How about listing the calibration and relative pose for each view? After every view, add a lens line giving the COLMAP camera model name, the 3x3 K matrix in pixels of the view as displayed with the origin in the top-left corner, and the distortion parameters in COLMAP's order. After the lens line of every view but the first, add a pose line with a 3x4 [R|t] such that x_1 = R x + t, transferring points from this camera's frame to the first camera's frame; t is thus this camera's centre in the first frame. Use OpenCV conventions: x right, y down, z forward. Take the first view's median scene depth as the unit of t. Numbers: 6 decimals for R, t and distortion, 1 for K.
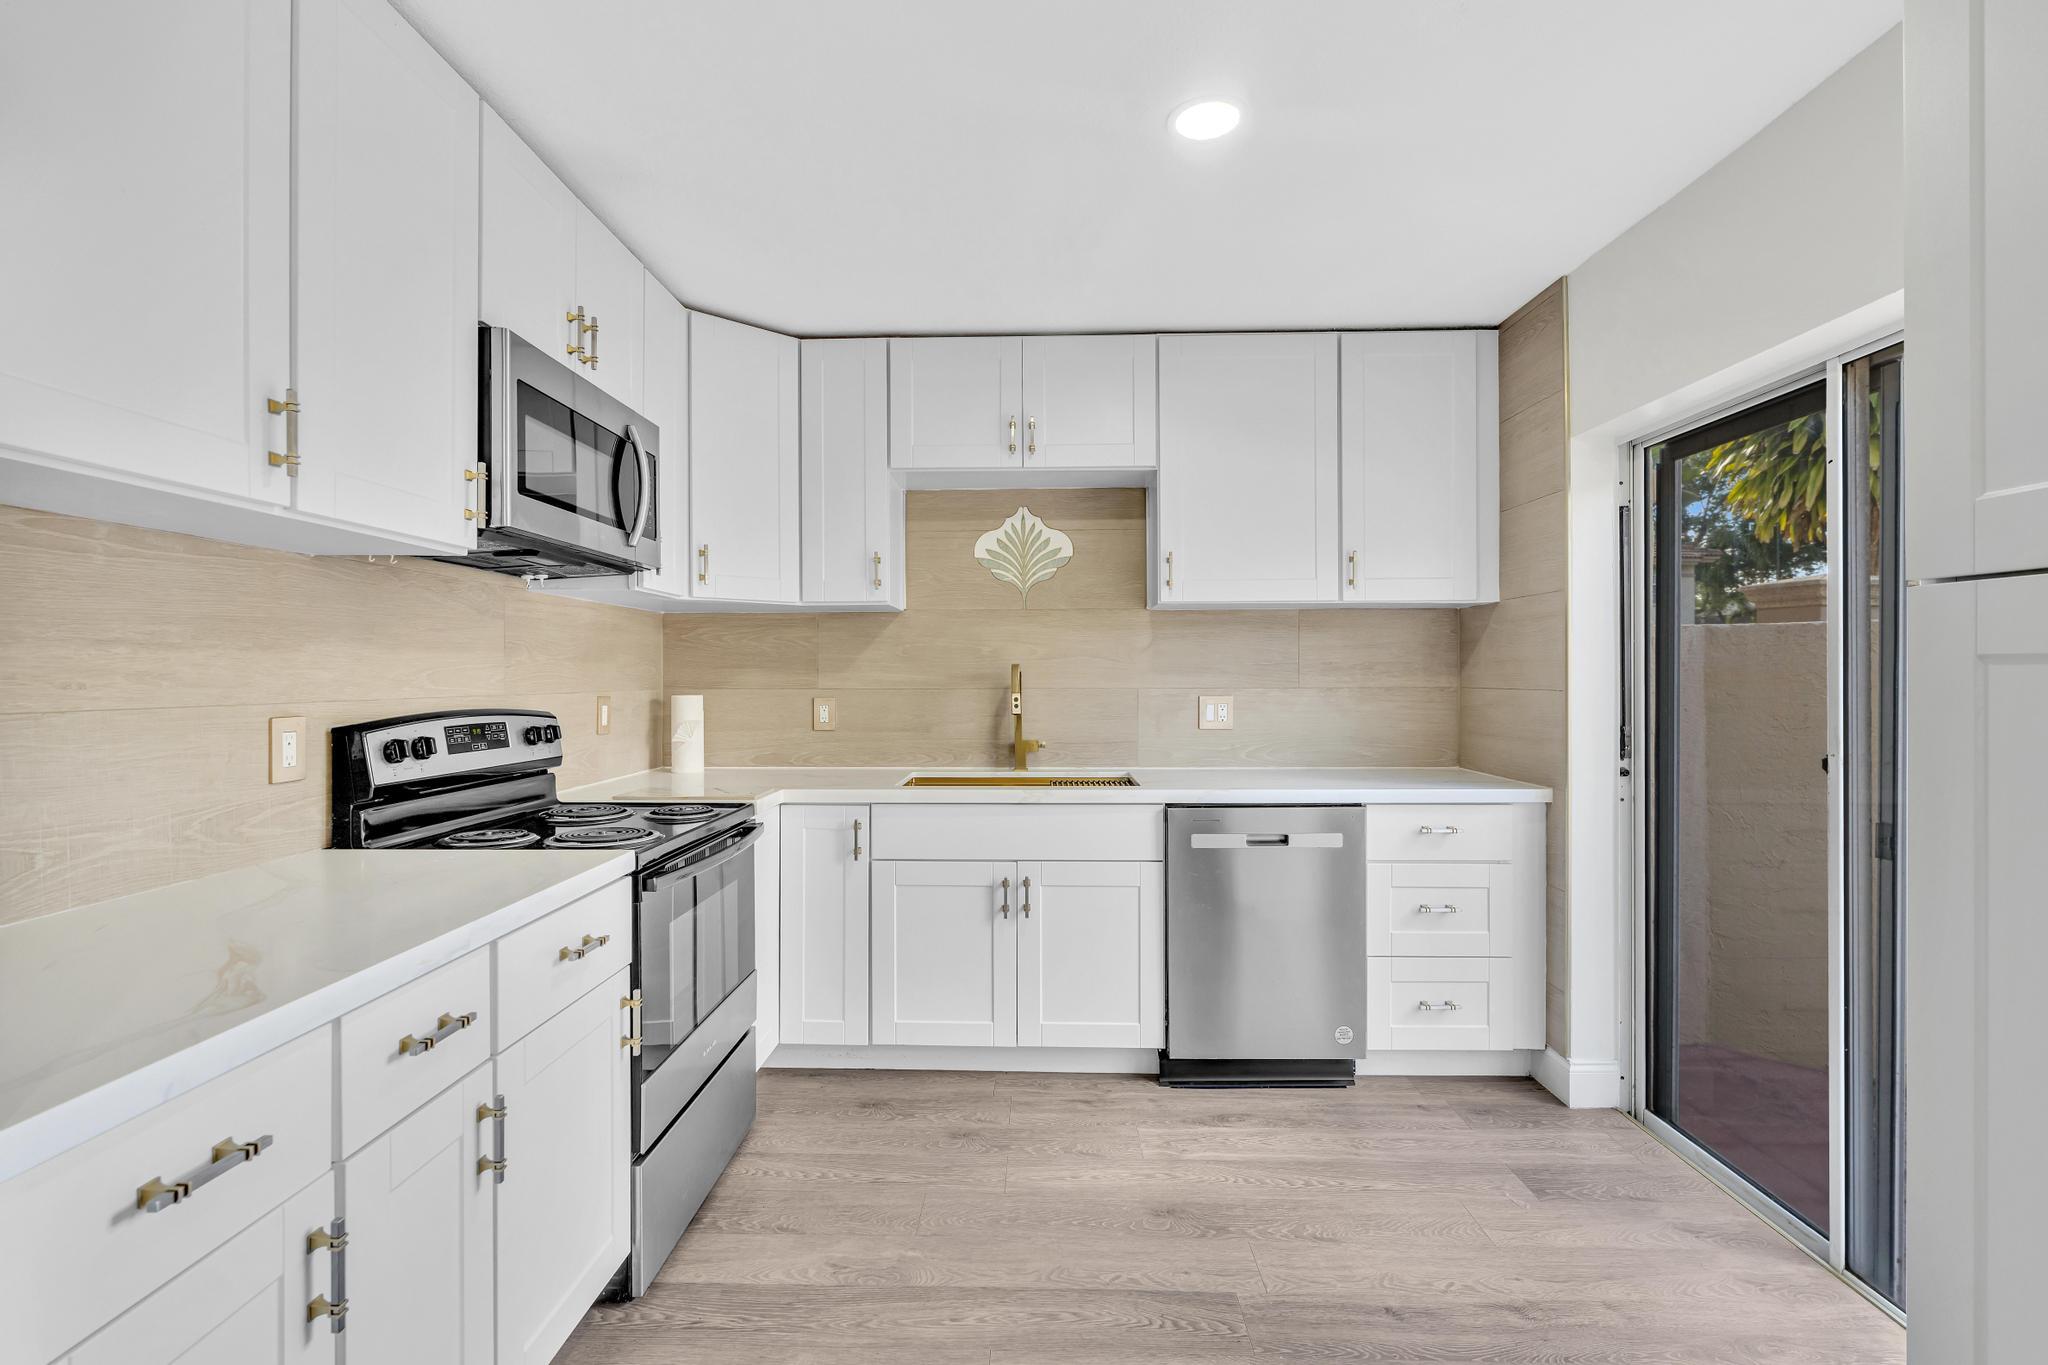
lens RADIAL K [[910.6, 0, 1029.1], [0, 910.6, 675.1], [0, 0, 1]] dist [-0.002565, 0.003116]
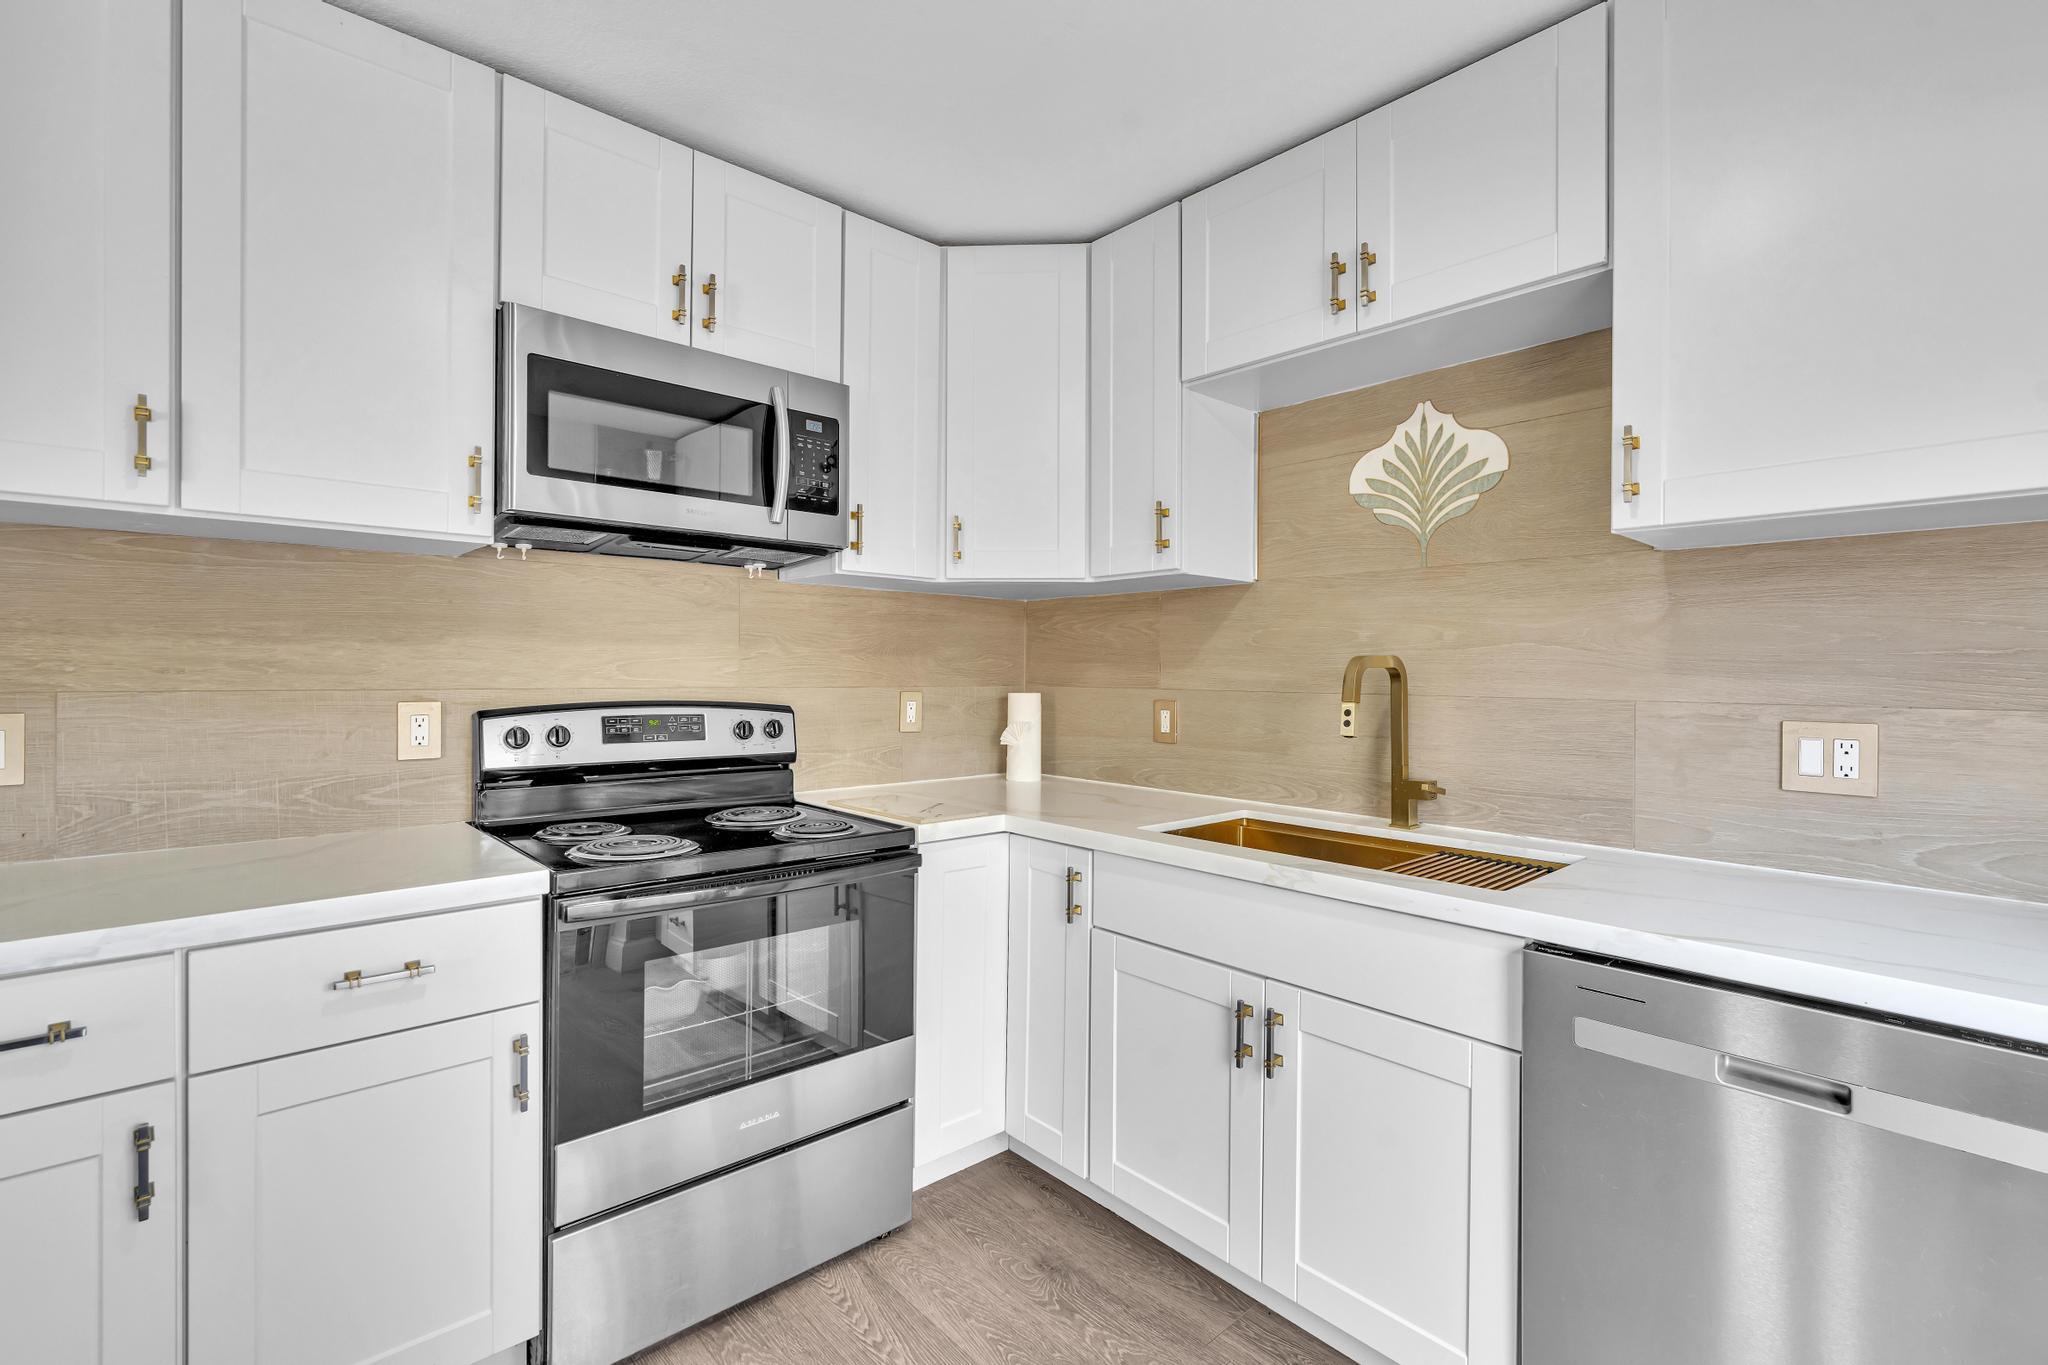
lens RADIAL K [[910.6, 0, 1029.1], [0, 910.6, 675.1], [0, 0, 1]] dist [-0.002565, 0.003116]
pose [[0.691705, 0.010630, -0.722102, 0.312525], [-0.009404, 0.999939, 0.005713, -0.000239], [0.722119, 0.002839, 0.691763, 0.462120]]
